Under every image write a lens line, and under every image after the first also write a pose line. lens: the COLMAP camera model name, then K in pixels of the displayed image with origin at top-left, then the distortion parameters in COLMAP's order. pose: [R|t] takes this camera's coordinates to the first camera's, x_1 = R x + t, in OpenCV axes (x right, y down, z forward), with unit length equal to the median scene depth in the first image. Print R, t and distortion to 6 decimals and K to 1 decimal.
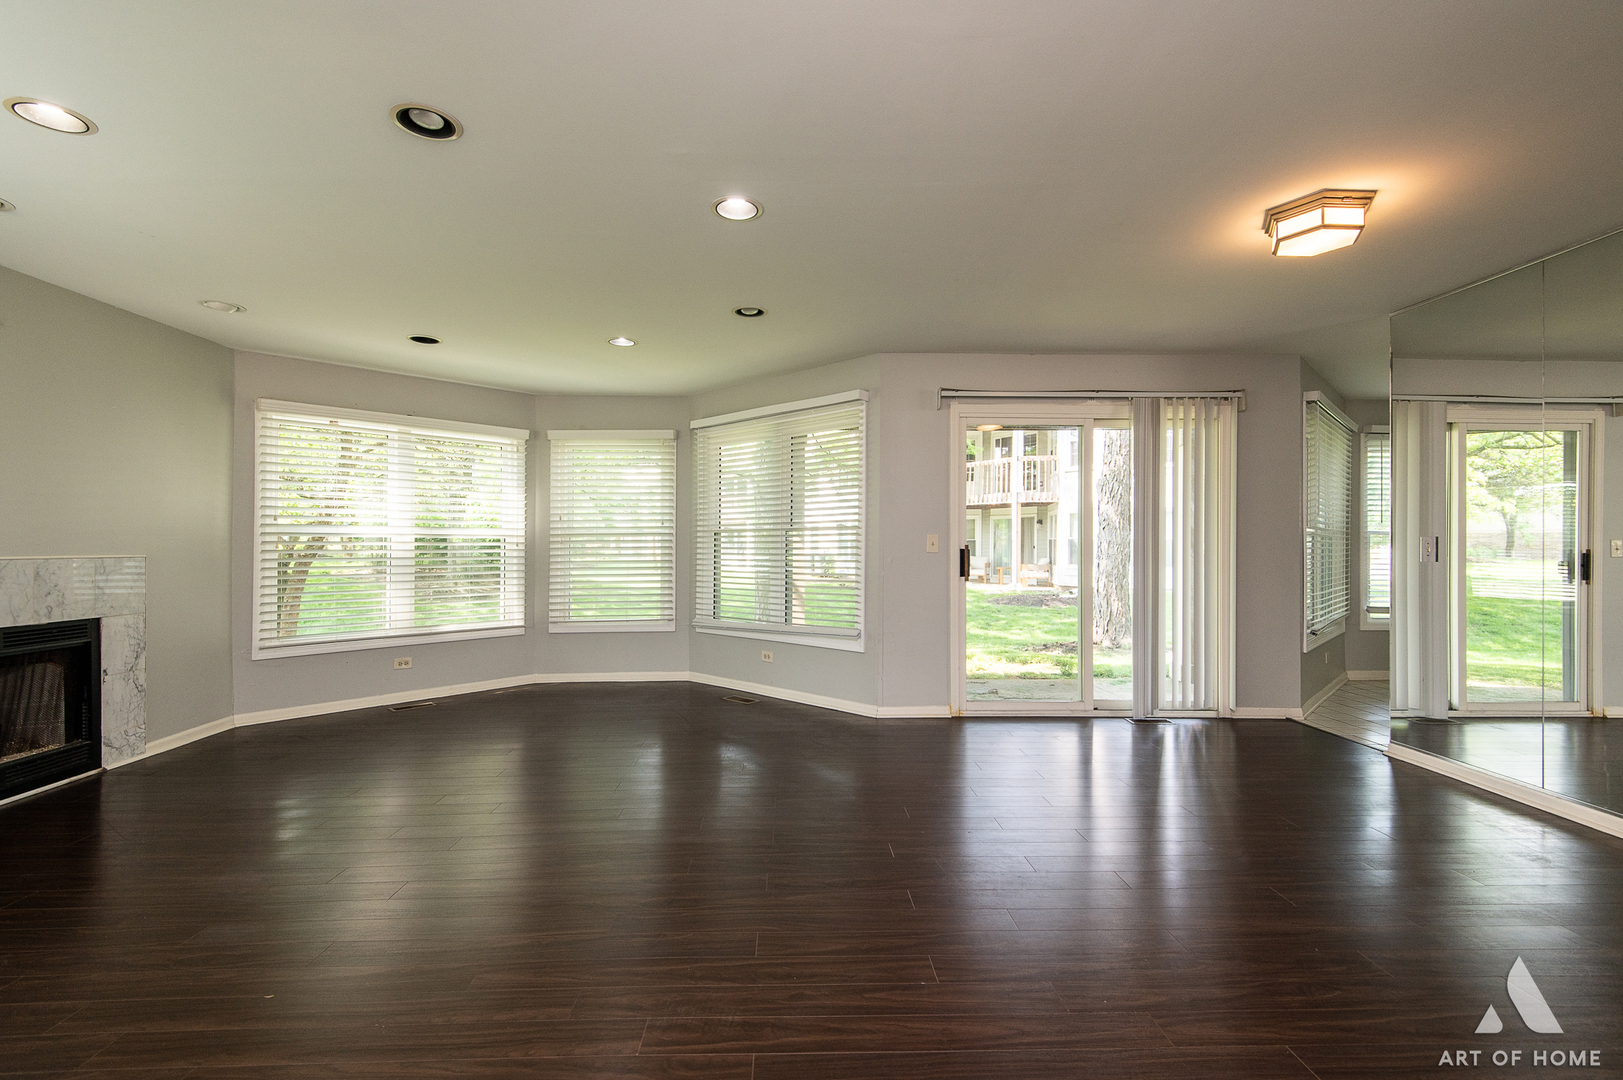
lens RADIAL K [[736.7, 0, 813.5], [0, 736.7, 543.8], [0, 0, 1]] dist [0.009539, -0.001715]
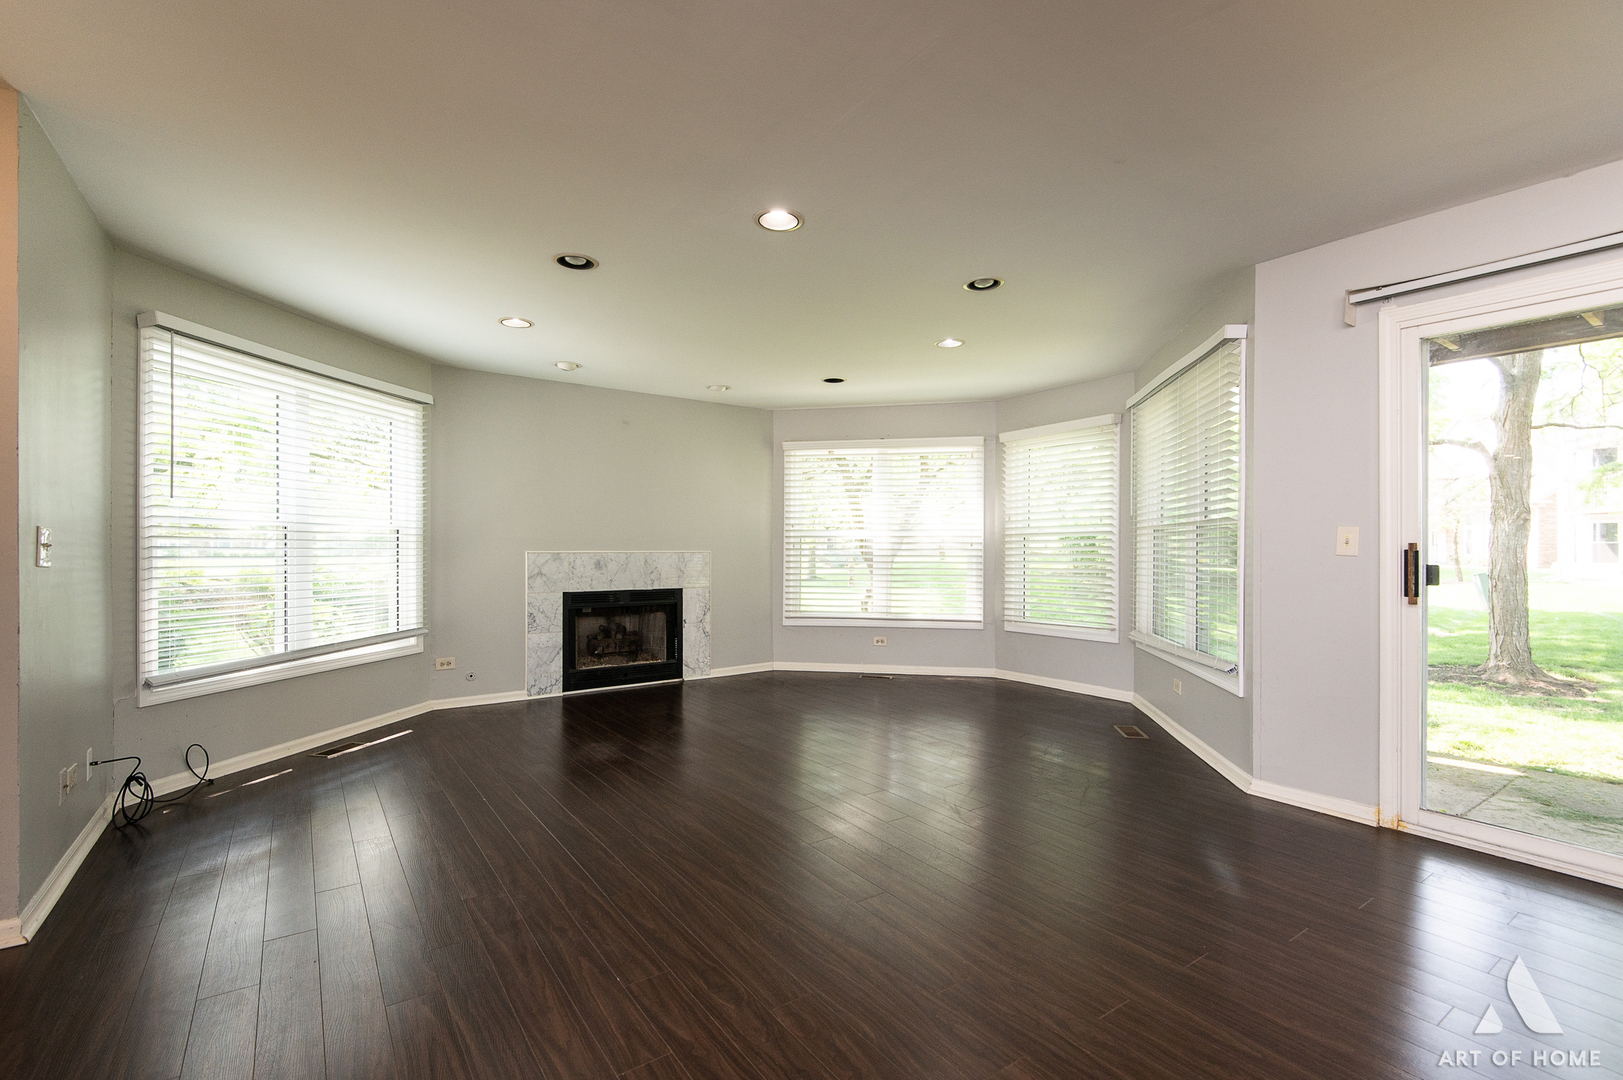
lens RADIAL K [[736.7, 0, 807.0], [0, 736.7, 541.2], [0, 0, 1]] dist [0.009539, -0.001715]
pose [[0.525124, -0.006073, -0.851004, 0.476974], [0.002102, 0.999981, -0.005839, 0.002672], [0.851023, 0.001278, 0.525126, 0.289773]]
